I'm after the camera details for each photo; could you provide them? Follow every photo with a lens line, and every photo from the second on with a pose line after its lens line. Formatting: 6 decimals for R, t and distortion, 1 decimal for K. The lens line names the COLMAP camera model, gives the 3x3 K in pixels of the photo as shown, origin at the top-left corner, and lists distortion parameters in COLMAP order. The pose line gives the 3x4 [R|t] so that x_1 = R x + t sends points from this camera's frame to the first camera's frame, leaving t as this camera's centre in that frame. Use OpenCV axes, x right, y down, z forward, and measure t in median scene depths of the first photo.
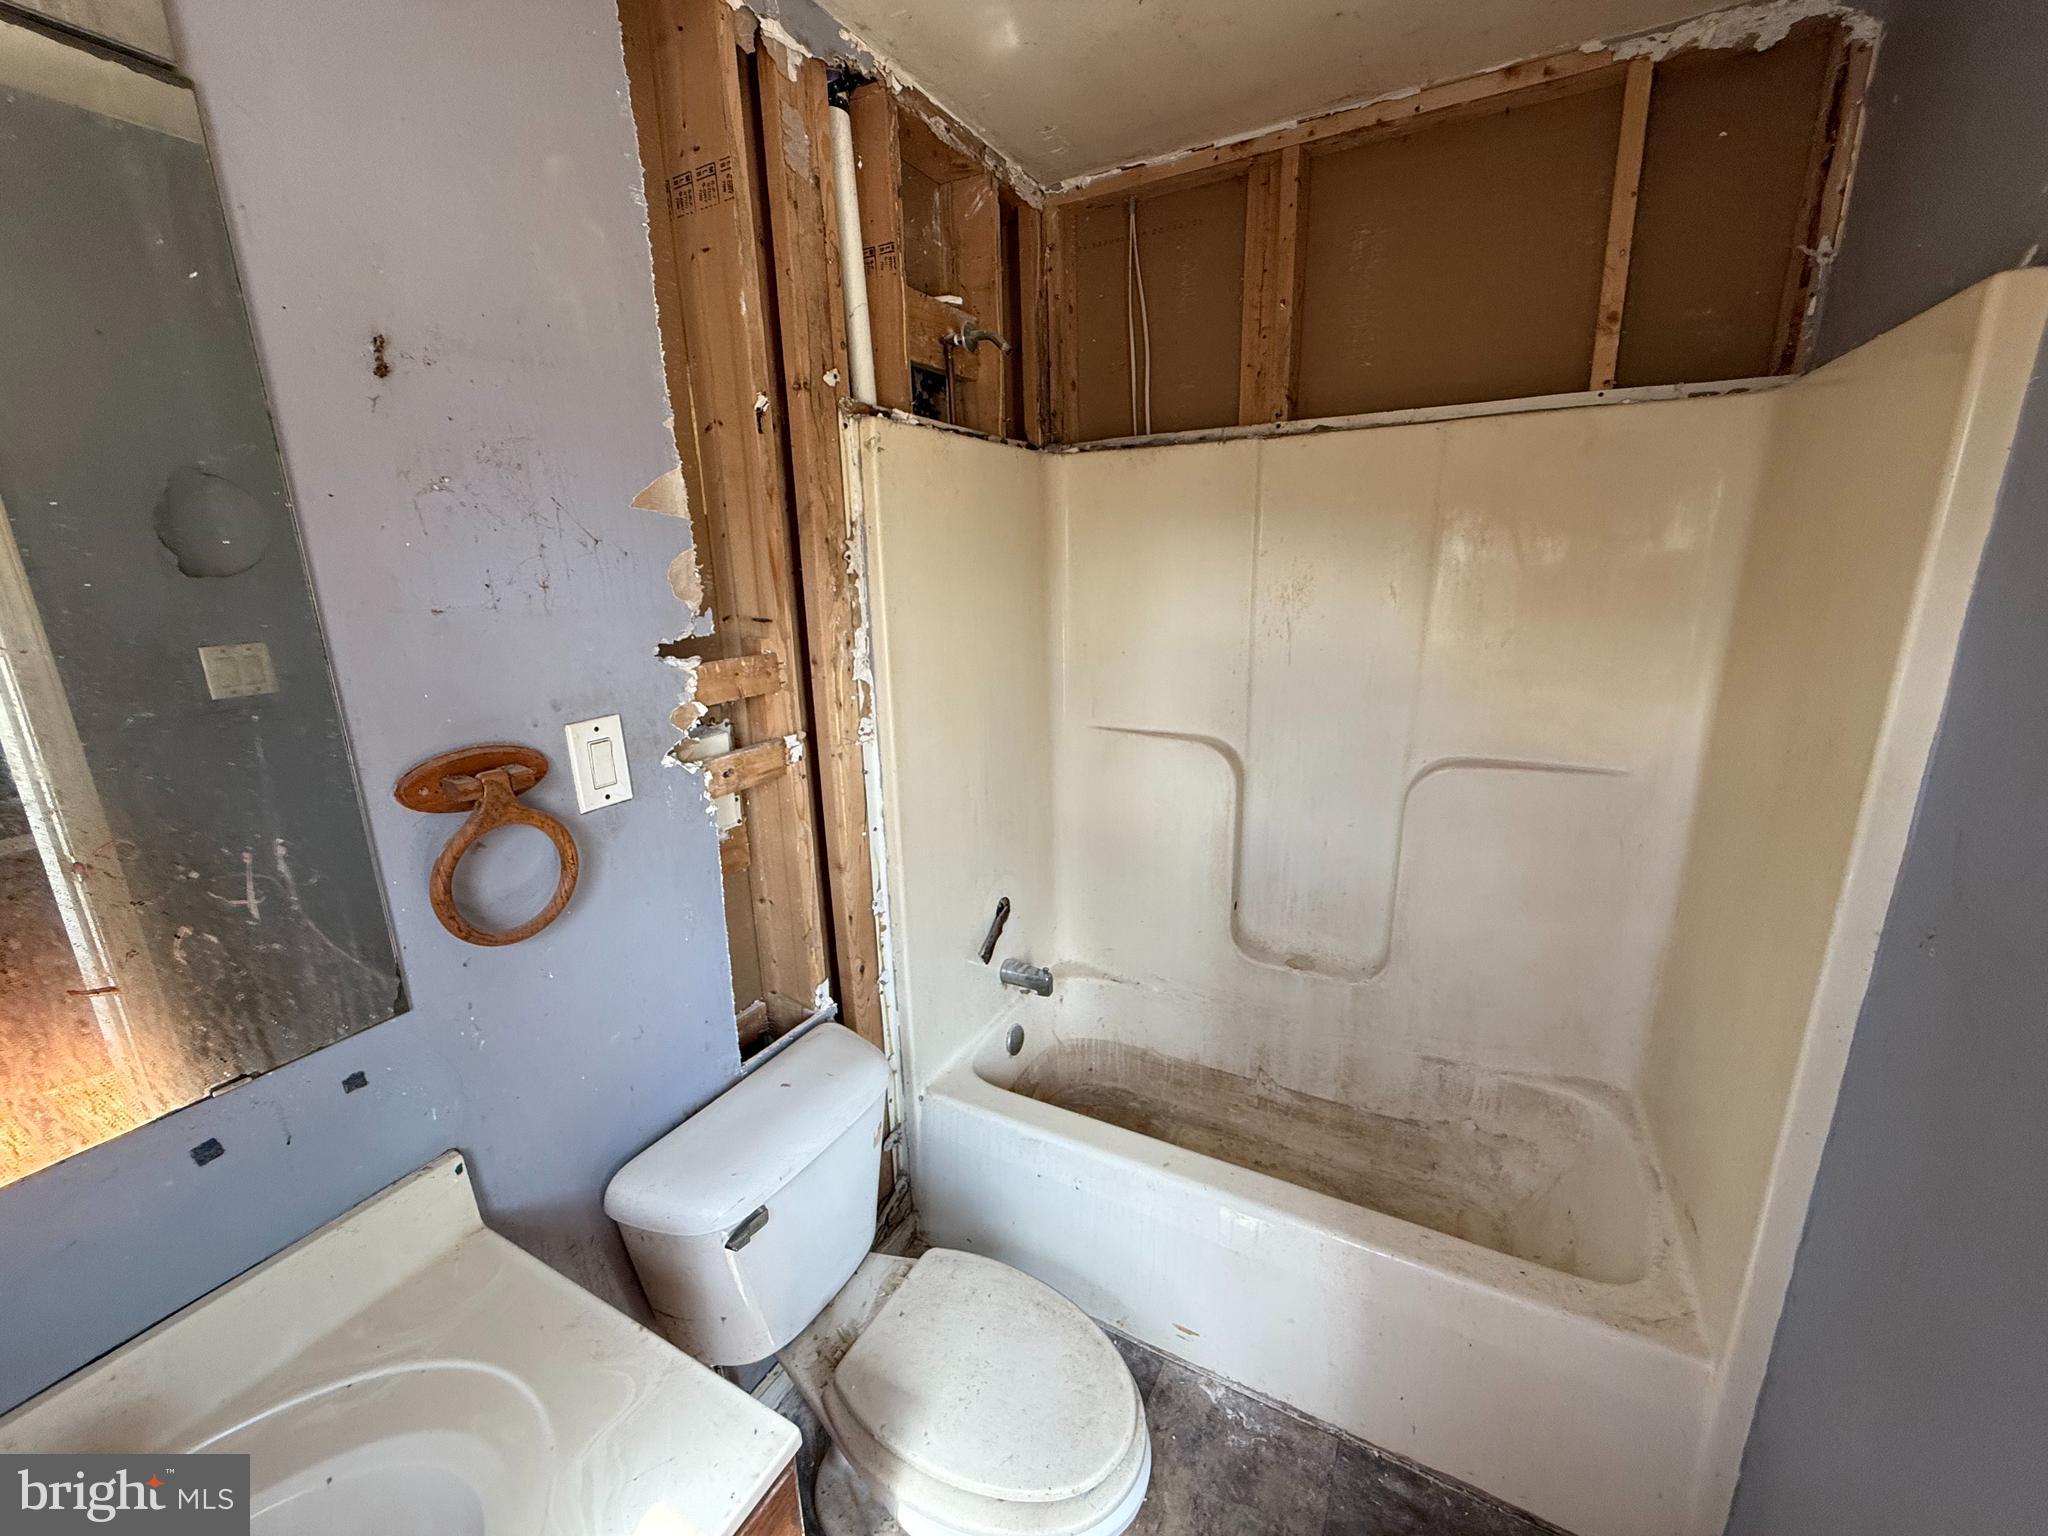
lens RADIAL K [[818.2, 0, 1021.9], [0, 818.2, 766.6], [0, 0, 1]] dist [0.000071, -0.000300]
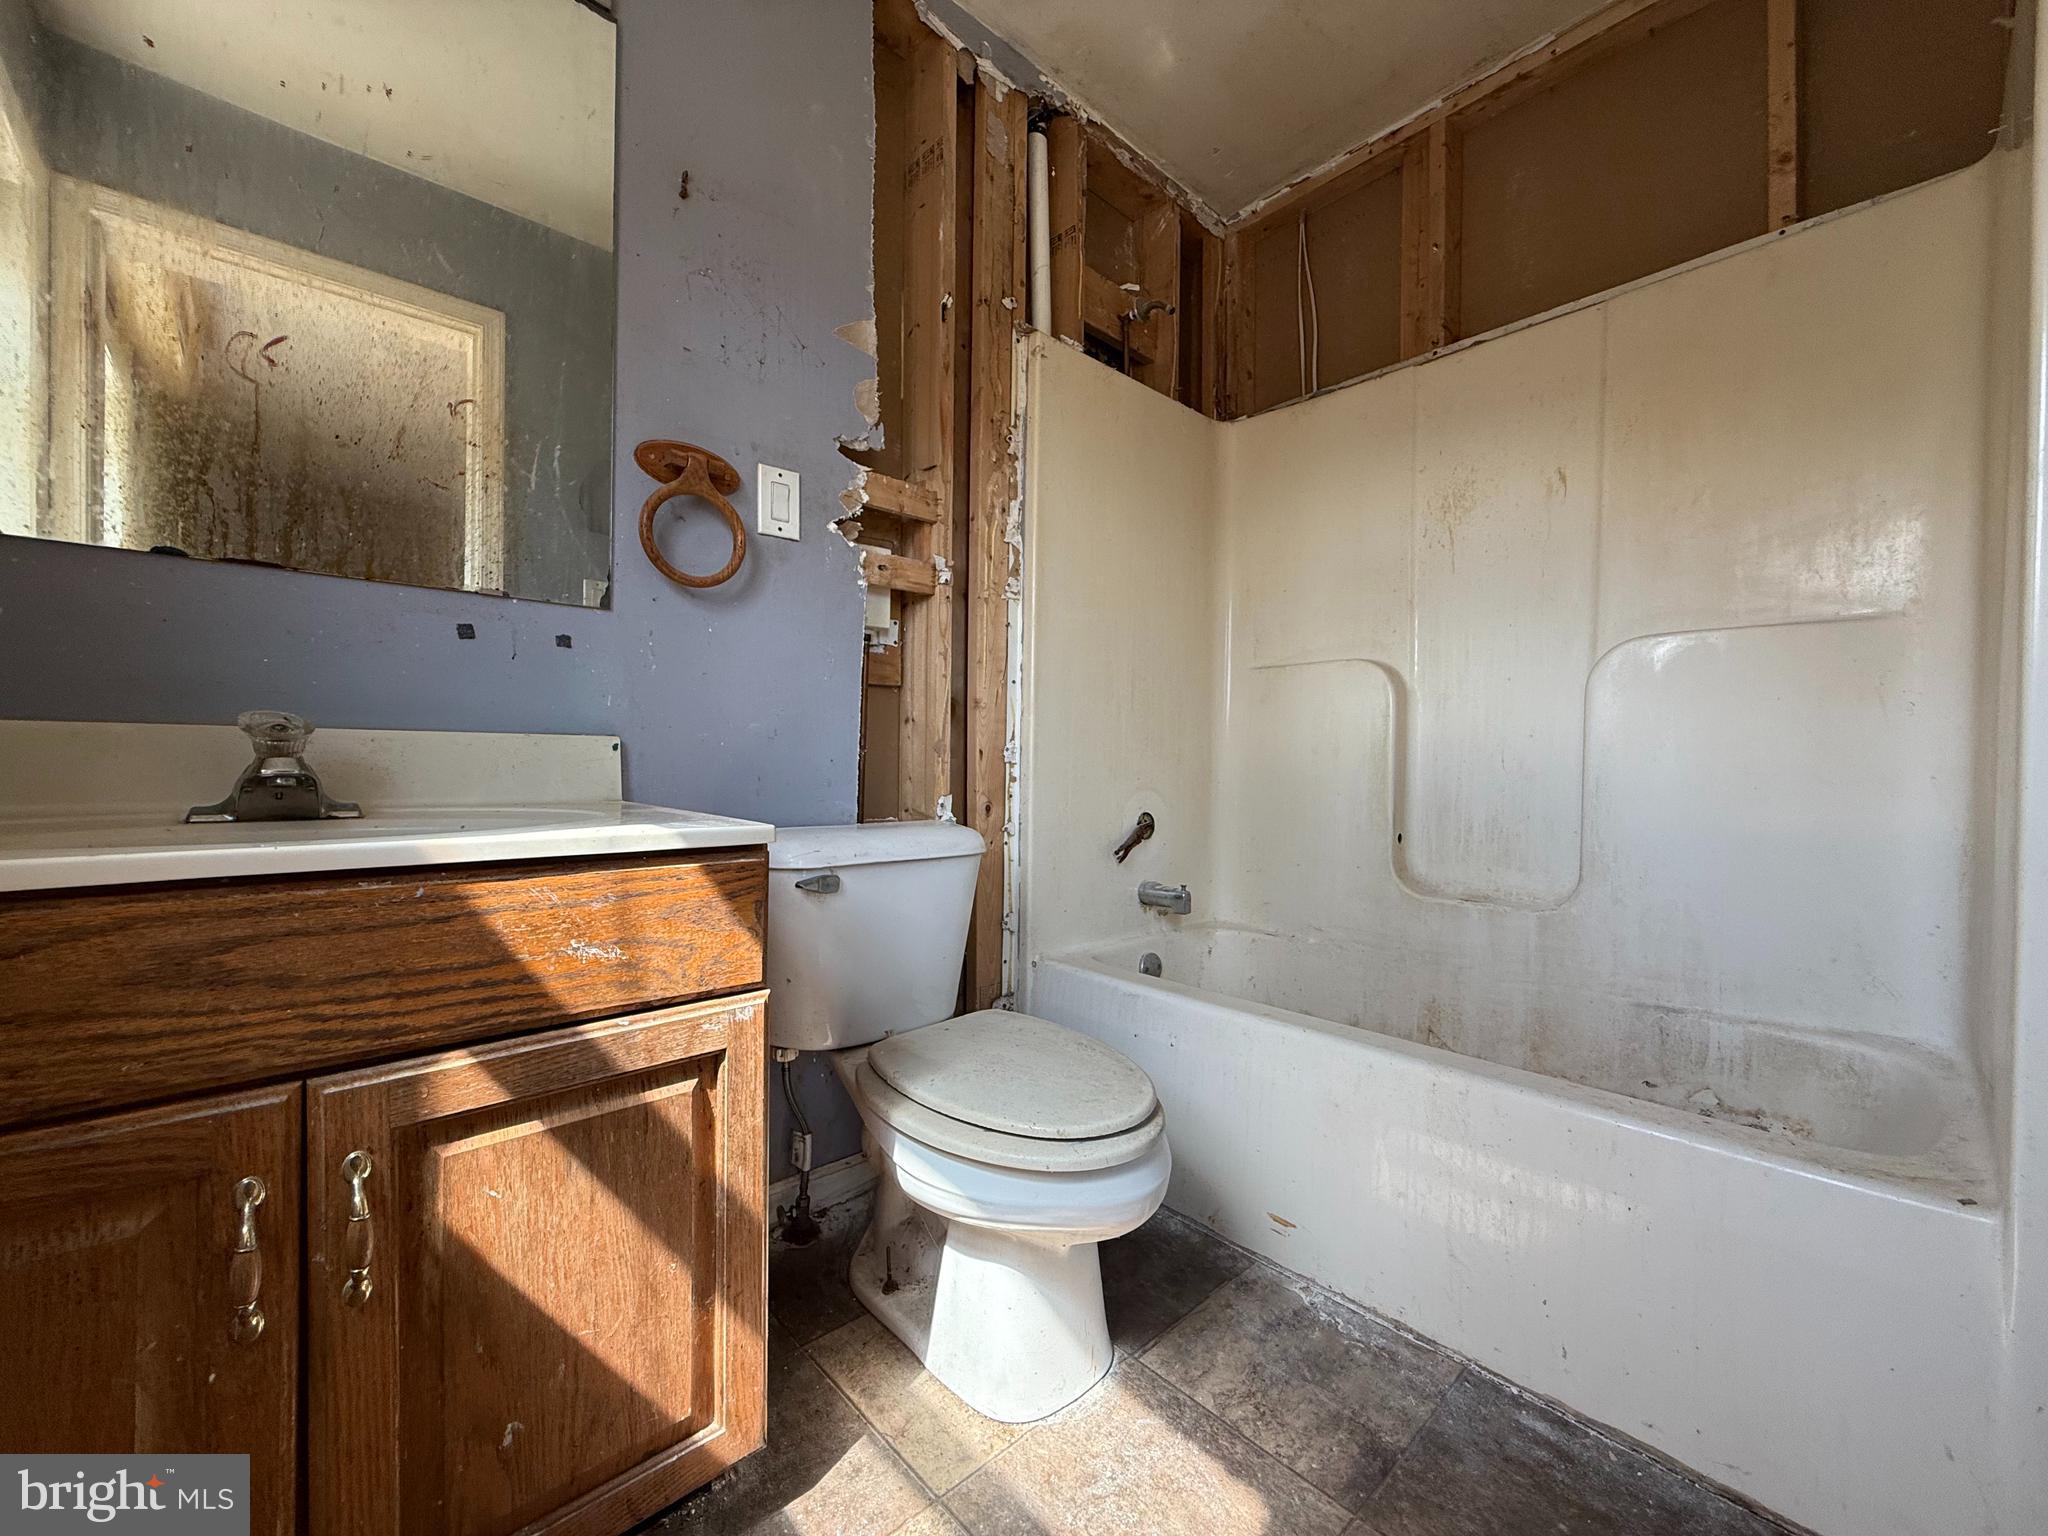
lens RADIAL K [[818.2, 0, 1021.9], [0, 818.2, 766.6], [0, 0, 1]] dist [0.000071, -0.000300]
pose [[0.945641, 0.038861, -0.322882, 0.204701], [-0.116542, 0.967389, -0.224892, 0.461588], [0.303613, 0.250297, 0.919332, 0.015837]]
